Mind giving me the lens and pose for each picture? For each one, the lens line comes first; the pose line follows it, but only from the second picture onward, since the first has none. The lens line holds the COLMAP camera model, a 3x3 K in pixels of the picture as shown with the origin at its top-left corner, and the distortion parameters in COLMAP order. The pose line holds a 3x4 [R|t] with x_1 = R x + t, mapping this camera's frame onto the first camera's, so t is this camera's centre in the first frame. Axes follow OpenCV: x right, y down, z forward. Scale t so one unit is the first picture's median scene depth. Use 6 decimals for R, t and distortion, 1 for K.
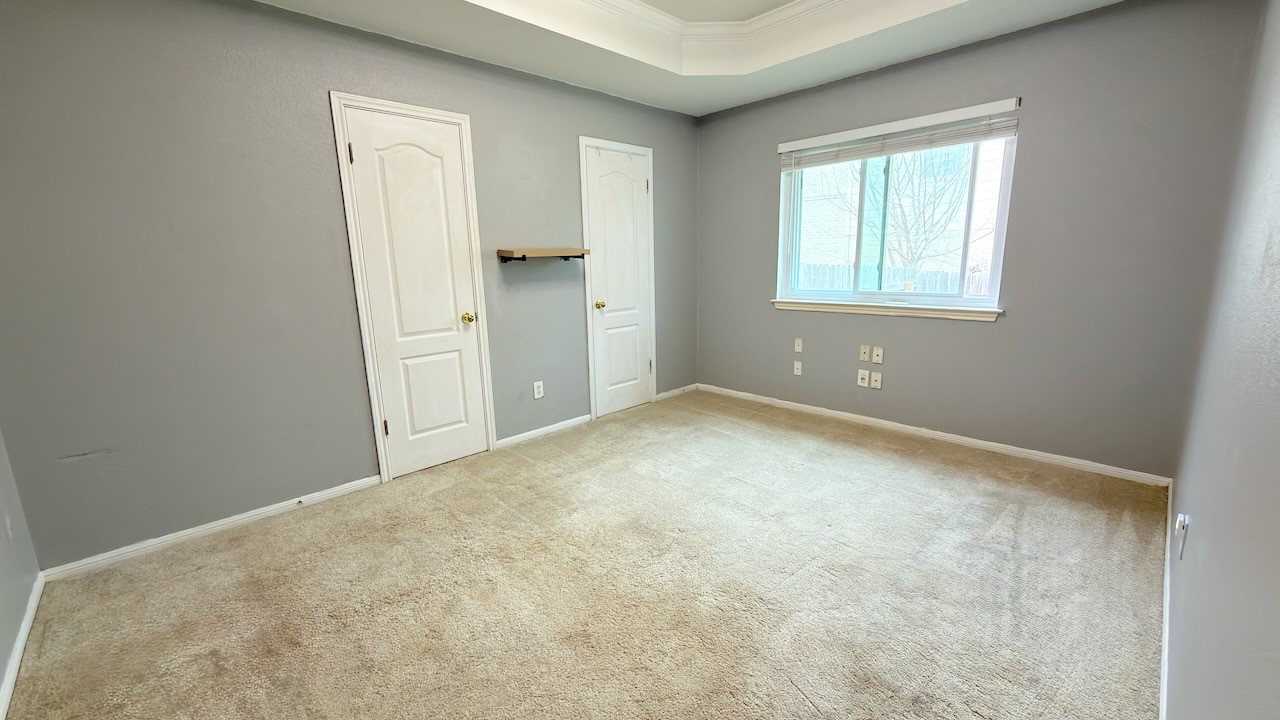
lens RADIAL K [[513.0, 0, 643.6], [0, 513.0, 362.2], [0, 0, 1]] dist [-0.000395, -0.000009]
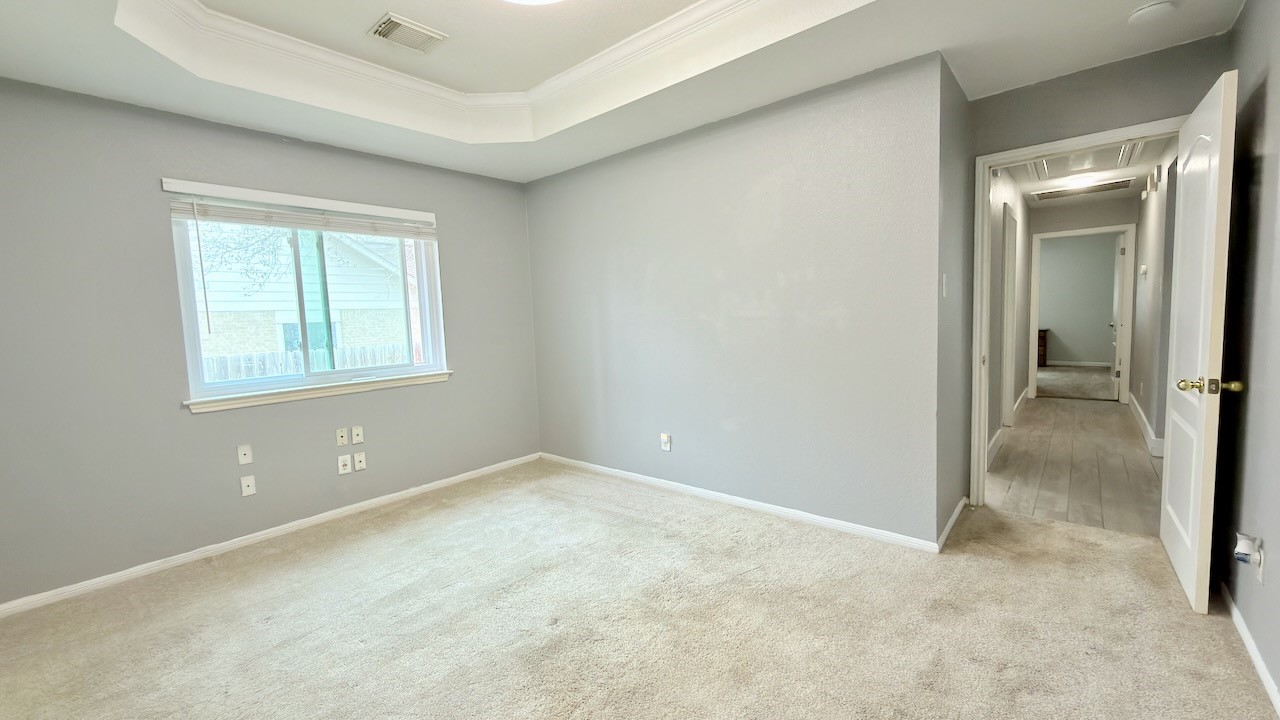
lens RADIAL K [[513.0, 0, 629.5], [0, 513.0, 364.5], [0, 0, 1]] dist [-0.000395, -0.000009]
pose [[-0.084583, -0.062995, 0.994423, -0.538376], [0.239334, 0.967498, 0.081646, -0.099223], [-0.967246, 0.244906, -0.066757, 0.557019]]
